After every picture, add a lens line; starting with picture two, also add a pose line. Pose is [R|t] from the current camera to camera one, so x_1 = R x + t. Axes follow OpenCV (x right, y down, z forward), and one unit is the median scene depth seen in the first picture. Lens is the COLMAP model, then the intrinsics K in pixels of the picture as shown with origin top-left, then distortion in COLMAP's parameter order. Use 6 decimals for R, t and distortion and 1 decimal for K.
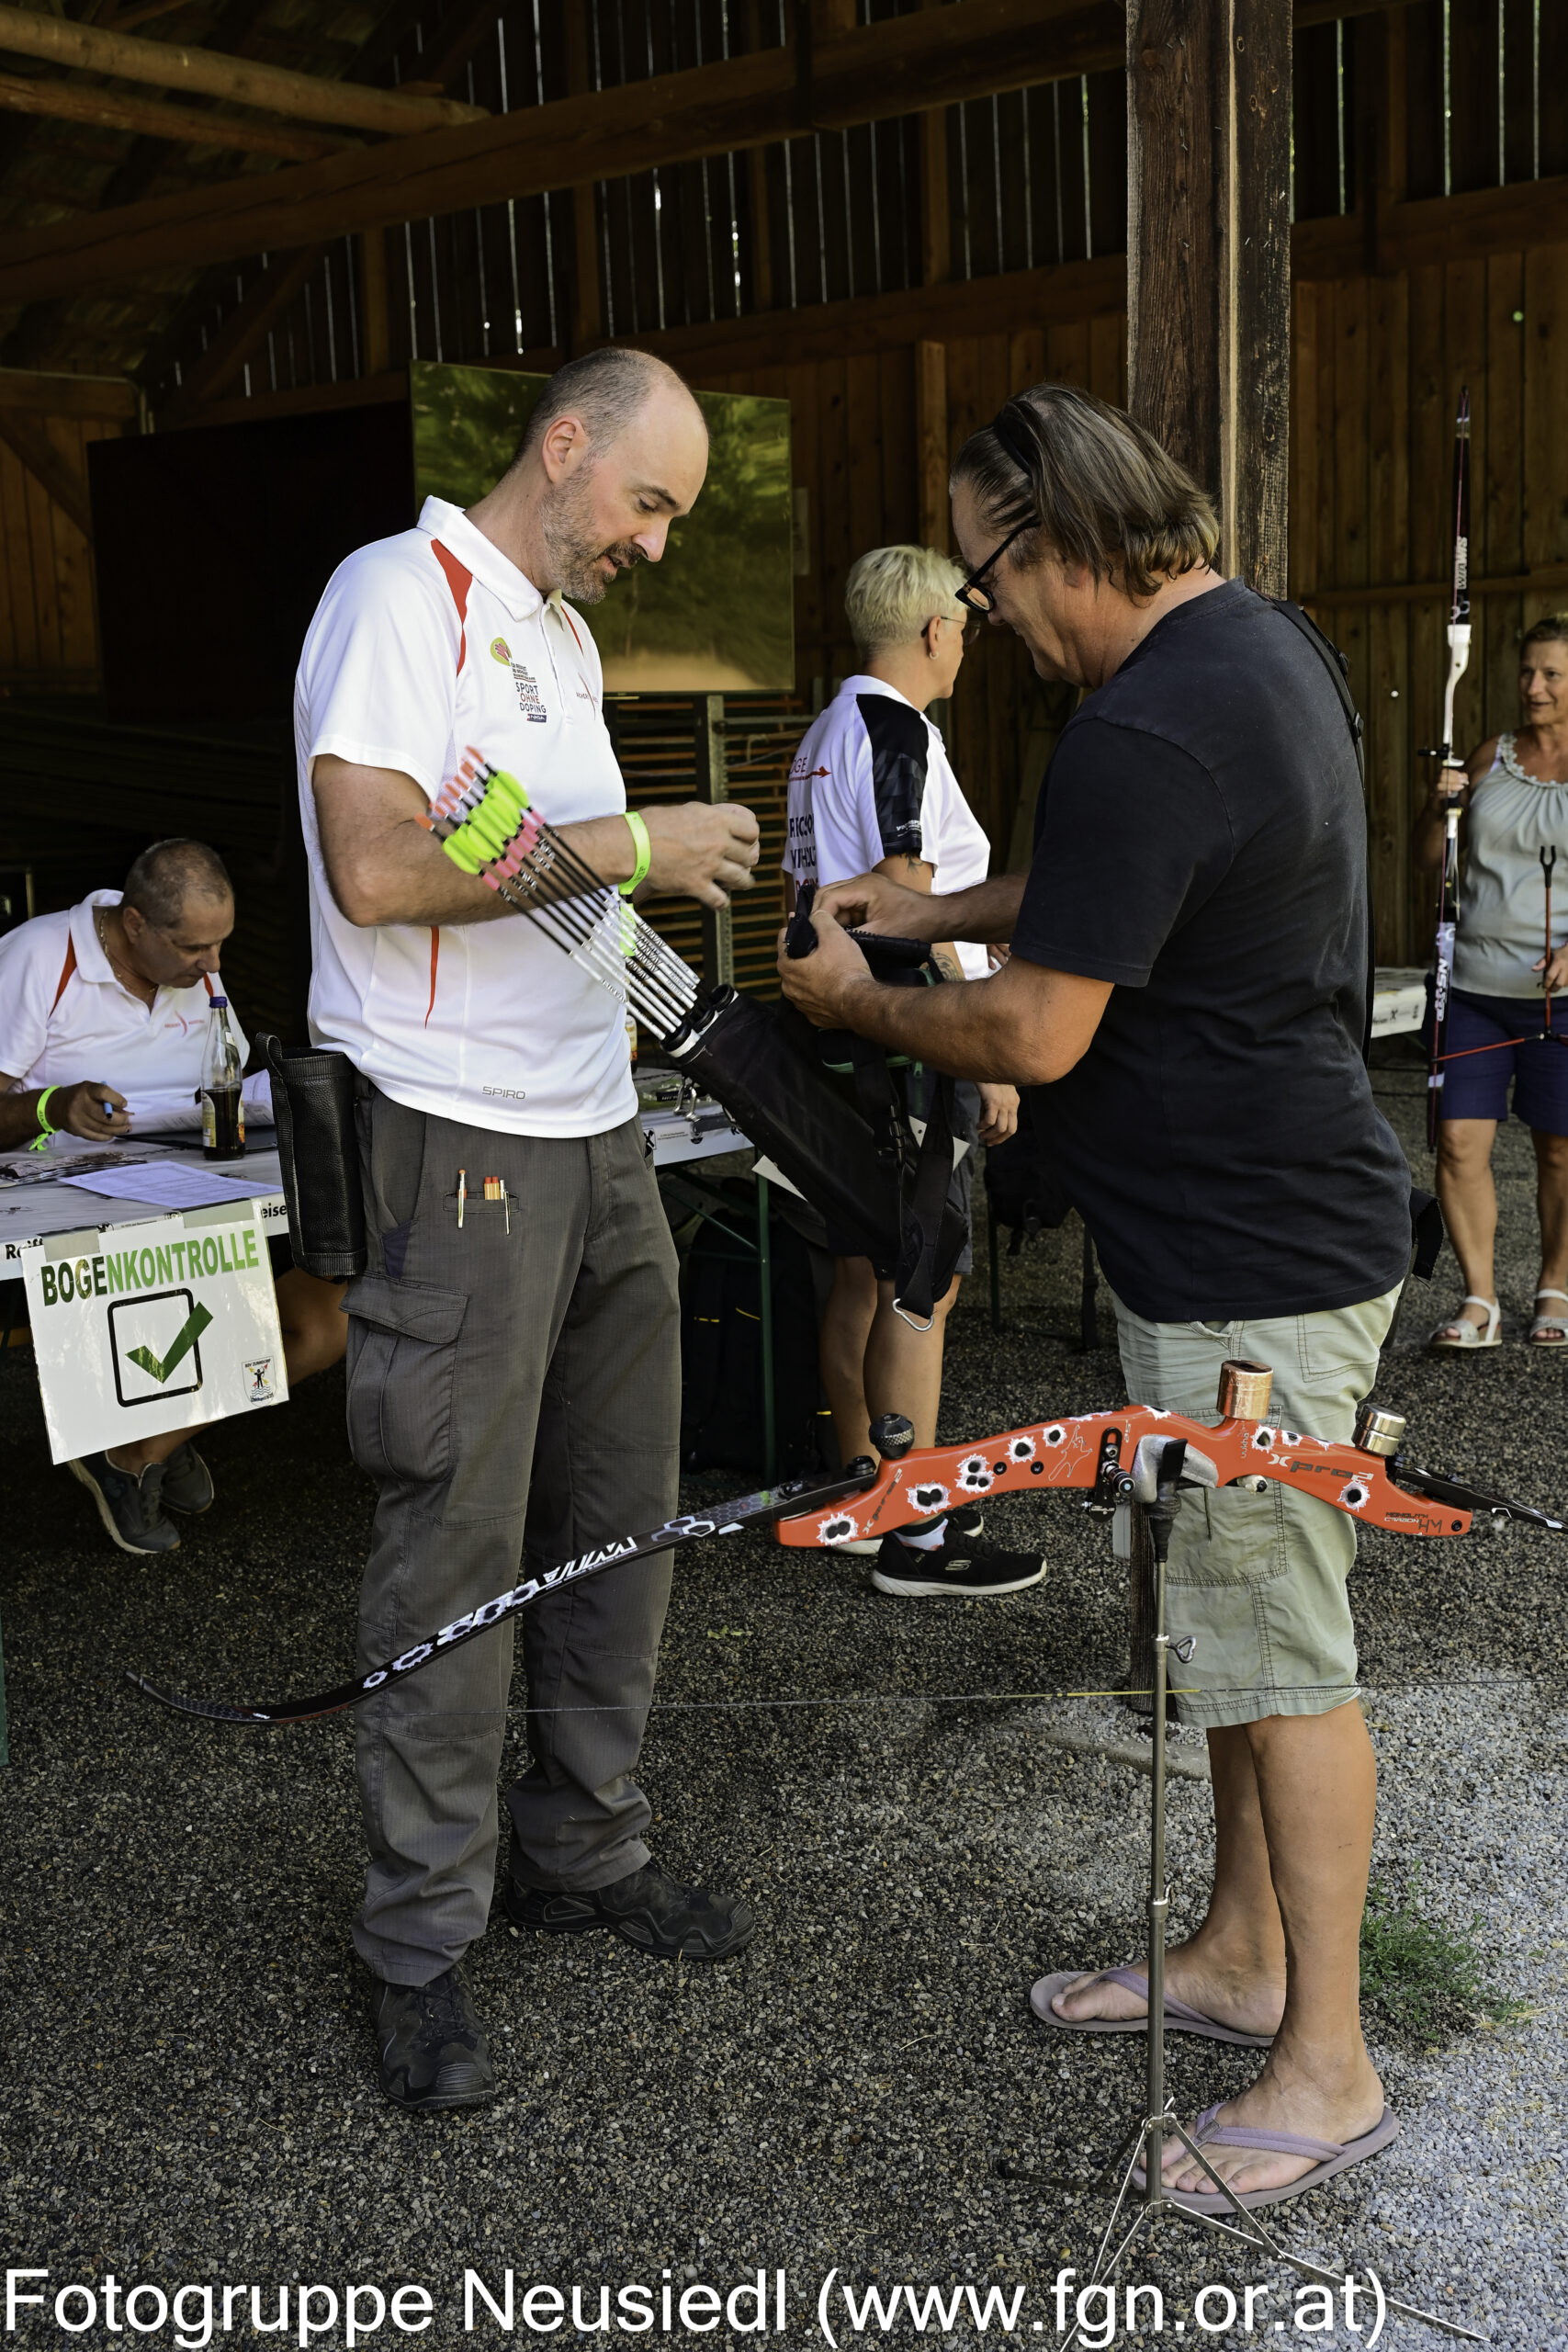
lens RADIAL K [[2764.5, 0, 786.2], [0, 2764.5, 1166.2], [0, 0, 1]] dist [0.027792, 0.000000]
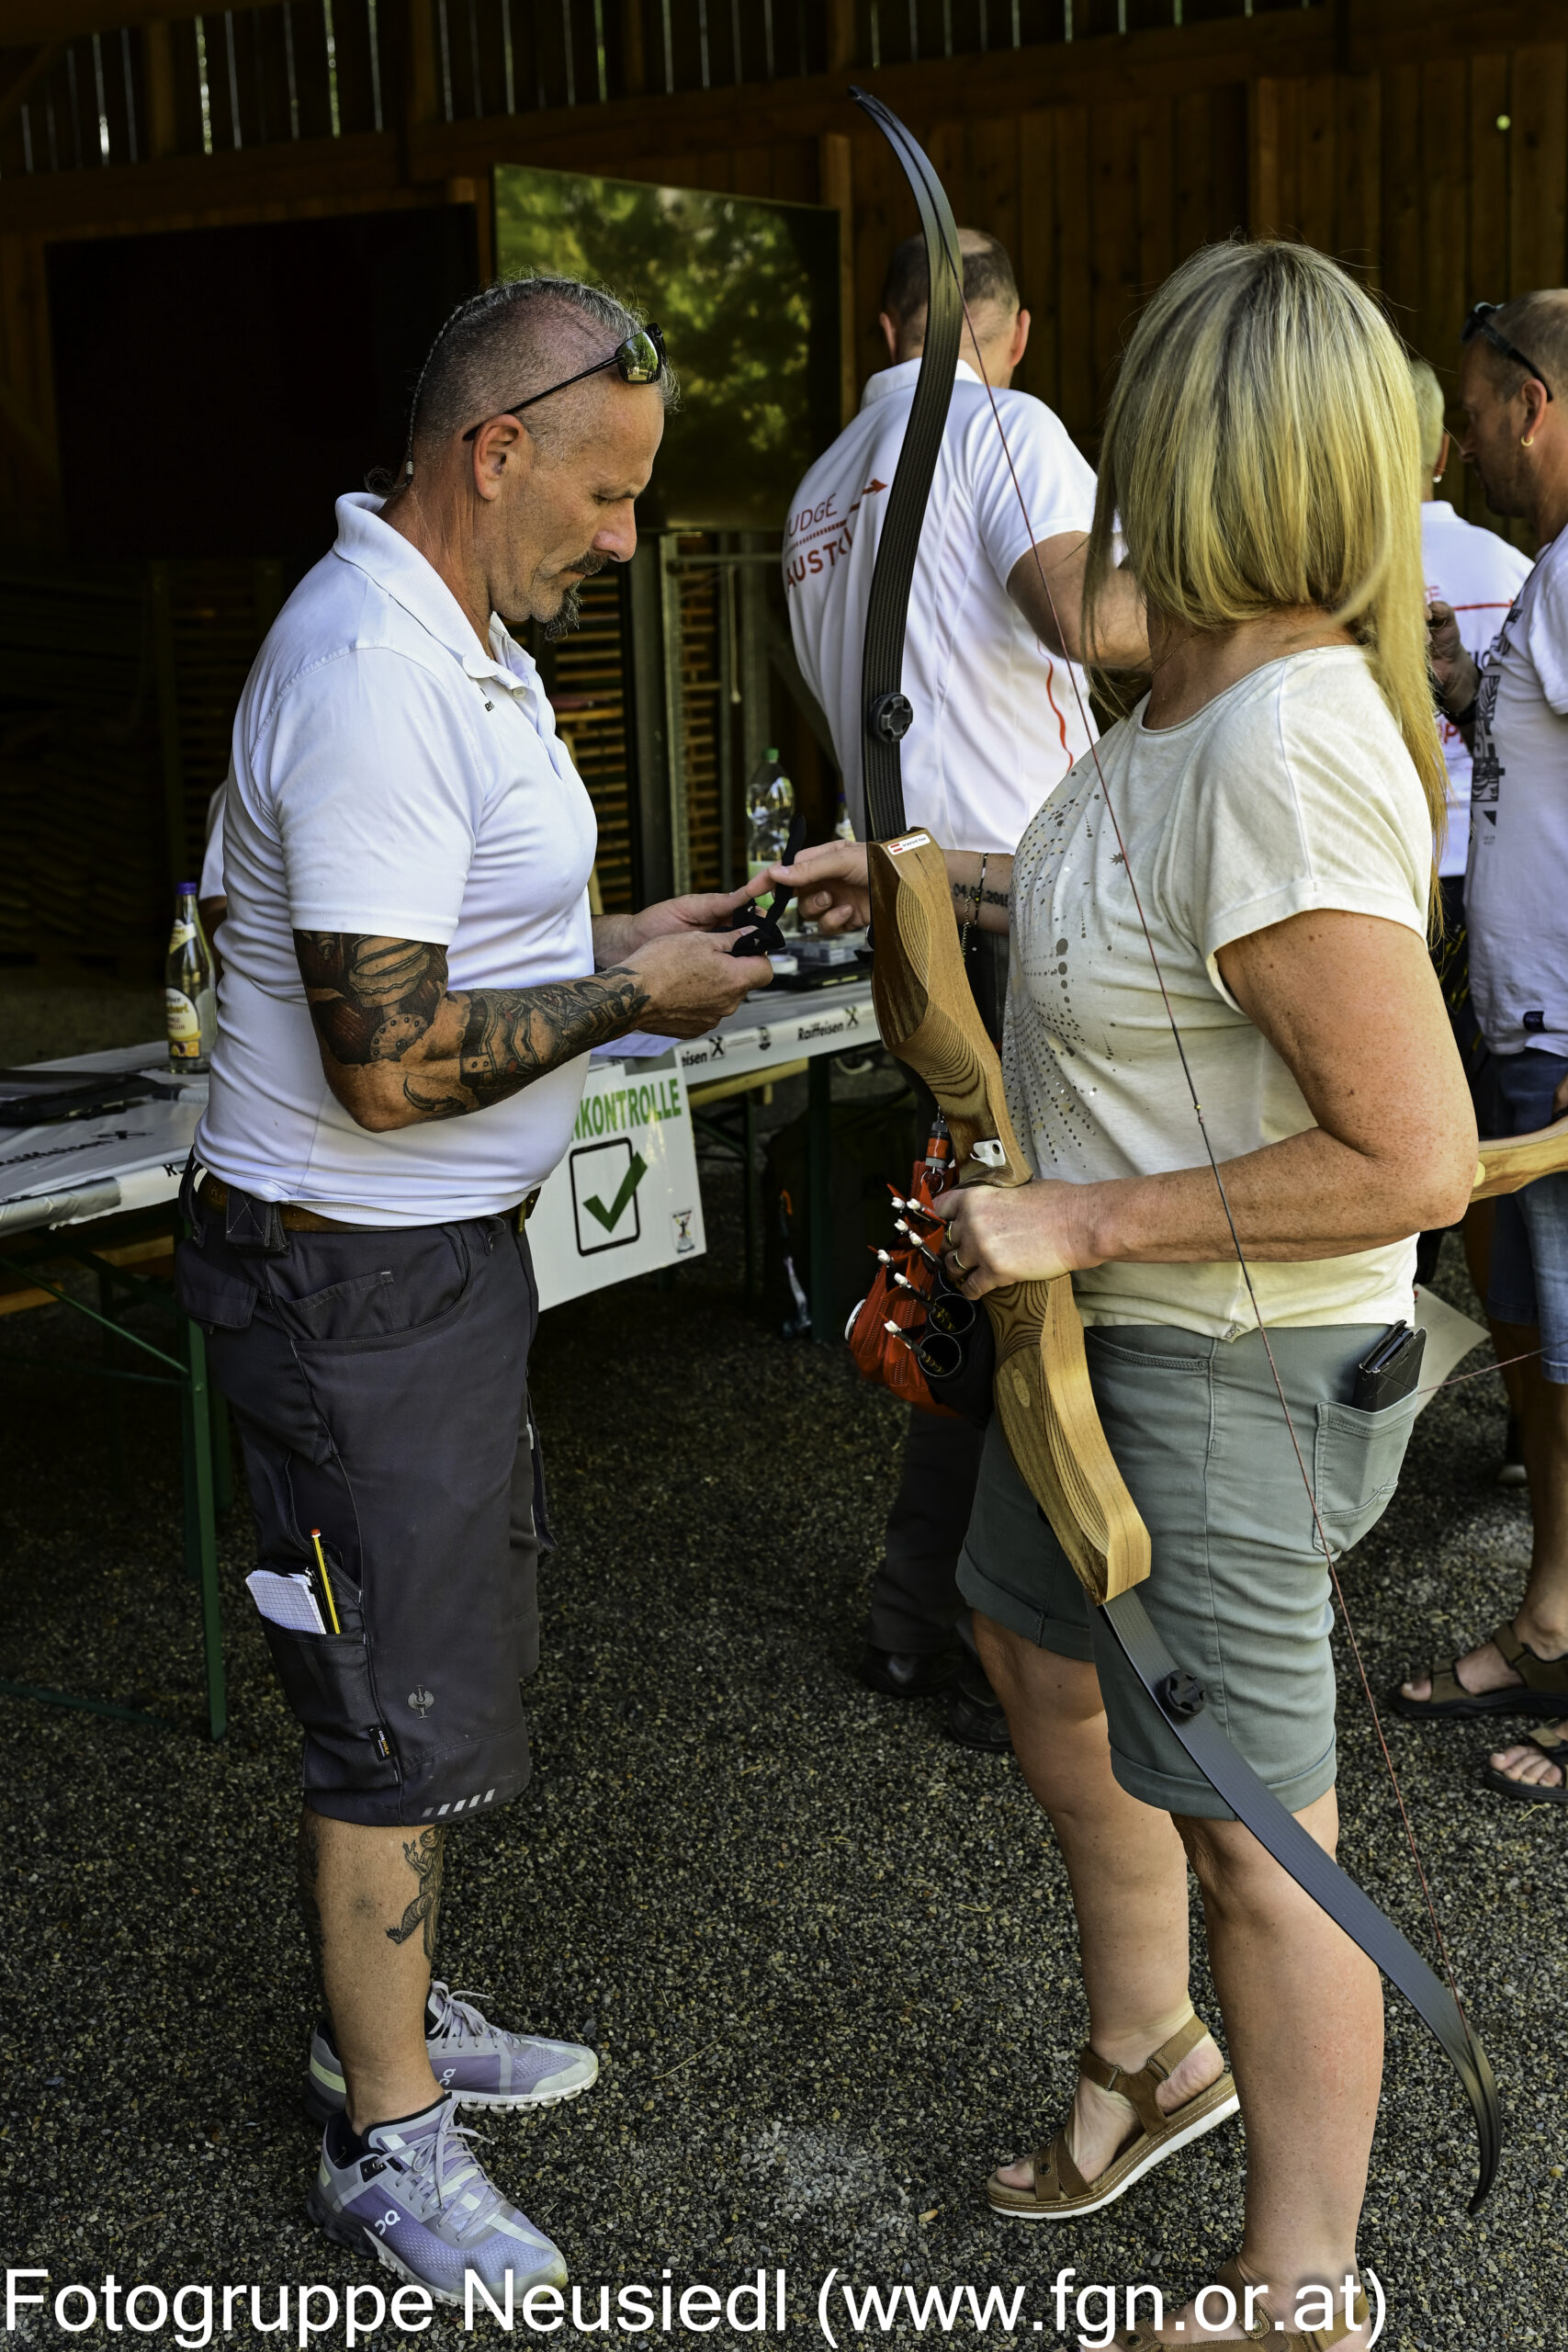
lens RADIAL K [[3233.2, 0, 792.6], [0, 3233.2, 1181.2], [0, 0, 1]] dist [0.030839, 0.000000]
pose [[0.992343, -0.020040, 0.121877, -0.292747], [0.016484, 0.999411, 0.030114, 0.025601], [-0.122409, -0.027874, 0.992088, -0.144110]]
